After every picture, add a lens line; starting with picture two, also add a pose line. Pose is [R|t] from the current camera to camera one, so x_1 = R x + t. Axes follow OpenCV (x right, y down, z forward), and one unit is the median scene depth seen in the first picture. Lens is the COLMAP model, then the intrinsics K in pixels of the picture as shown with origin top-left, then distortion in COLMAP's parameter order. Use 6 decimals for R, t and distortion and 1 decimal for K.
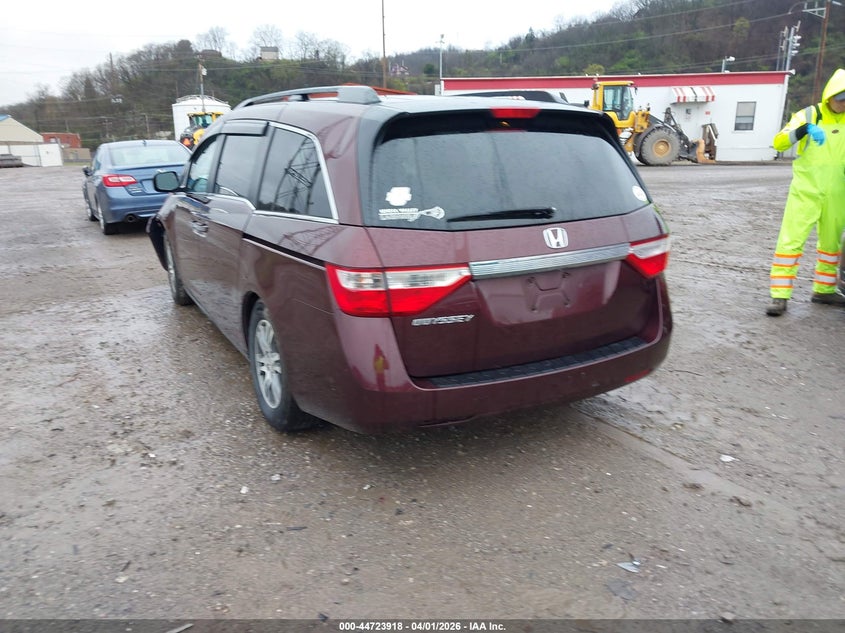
lens RADIAL K [[671.5, 0, 418.5], [0, 671.5, 311.3], [0, 0, 1]] dist [0.033454, -0.019208]
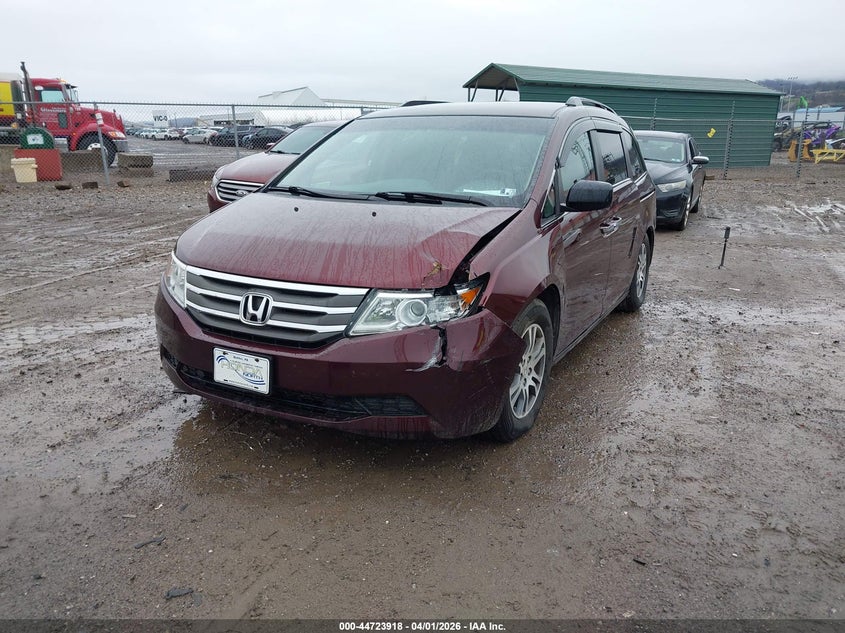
lens RADIAL K [[671.5, 0, 421.6], [0, 671.5, 316.7], [0, 0, 1]] dist [0.033454, -0.019208]
pose [[-0.565110, -0.202180, 0.799859, -0.989158], [0.213475, 0.900656, 0.378481, -0.438840], [-0.796919, 0.384633, -0.465809, 1.746532]]
